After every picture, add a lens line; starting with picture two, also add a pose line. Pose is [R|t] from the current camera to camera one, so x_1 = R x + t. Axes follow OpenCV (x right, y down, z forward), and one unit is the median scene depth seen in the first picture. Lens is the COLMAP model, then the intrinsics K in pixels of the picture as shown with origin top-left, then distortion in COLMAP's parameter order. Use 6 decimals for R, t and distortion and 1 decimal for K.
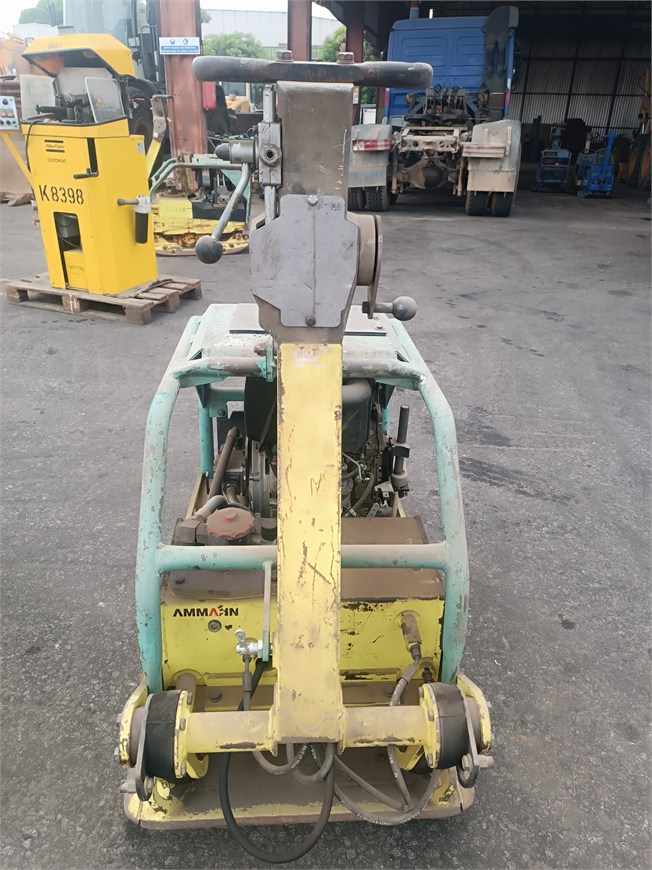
lens RADIAL K [[631.7, 0, 326.0], [0, 631.7, 435.0], [0, 0, 1]] dist [0.050248, -0.043076]
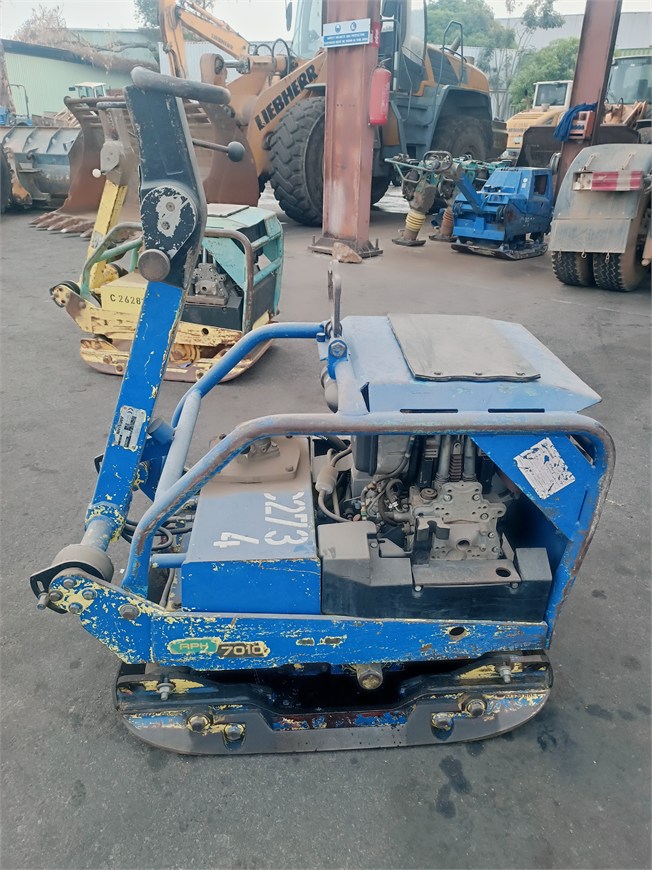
lens RADIAL K [[631.7, 0, 326.0], [0, 631.7, 435.0], [0, 0, 1]] dist [0.050248, -0.043076]
pose [[0.879256, 0.194137, -0.434995, 0.140540], [-0.201167, 0.979087, 0.030345, -0.207263], [0.431789, 0.060825, 0.899922, 0.409143]]
